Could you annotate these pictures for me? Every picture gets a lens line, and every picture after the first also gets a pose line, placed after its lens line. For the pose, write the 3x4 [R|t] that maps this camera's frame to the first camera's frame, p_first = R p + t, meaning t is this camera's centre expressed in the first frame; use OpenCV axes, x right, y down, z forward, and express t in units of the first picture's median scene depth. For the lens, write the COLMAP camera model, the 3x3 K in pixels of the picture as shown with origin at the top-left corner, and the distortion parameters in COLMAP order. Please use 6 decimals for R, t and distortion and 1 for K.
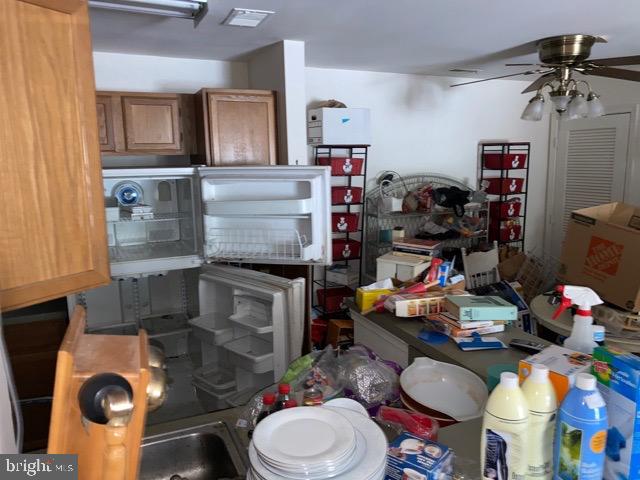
lens RADIAL K [[488.0, 0, 329.1], [0, 488.0, 245.7], [0, 0, 1]] dist [0.046317, -0.055414]
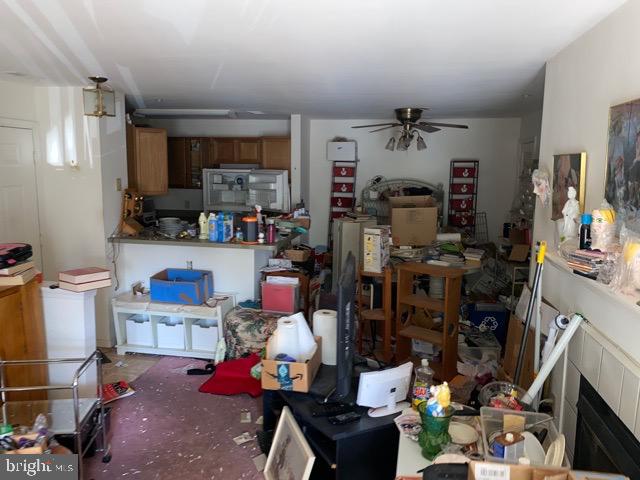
lens RADIAL K [[488.0, 0, 316.5], [0, 488.0, 236.5], [0, 0, 1]] dist [0.046317, -0.055414]
pose [[0.824236, 0.107041, -0.556037, 1.399757], [-0.124606, 0.992186, 0.006295, 0.116153], [0.552366, 0.064097, 0.831134, -0.821262]]
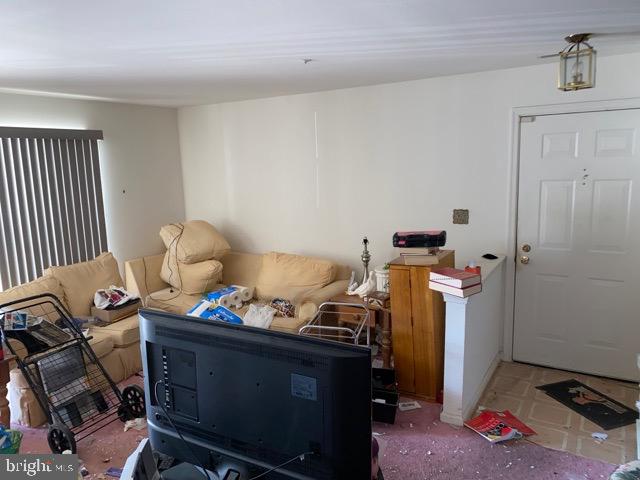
lens RADIAL K [[488.0, 0, 314.3], [0, 488.0, 236.4], [0, 0, 1]] dist [0.046317, -0.055414]
pose [[-0.822894, 0.127558, -0.553692, 1.134925], [-0.056929, 0.951062, 0.303710, -0.124287], [0.565336, 0.281442, -0.775361, 0.551894]]
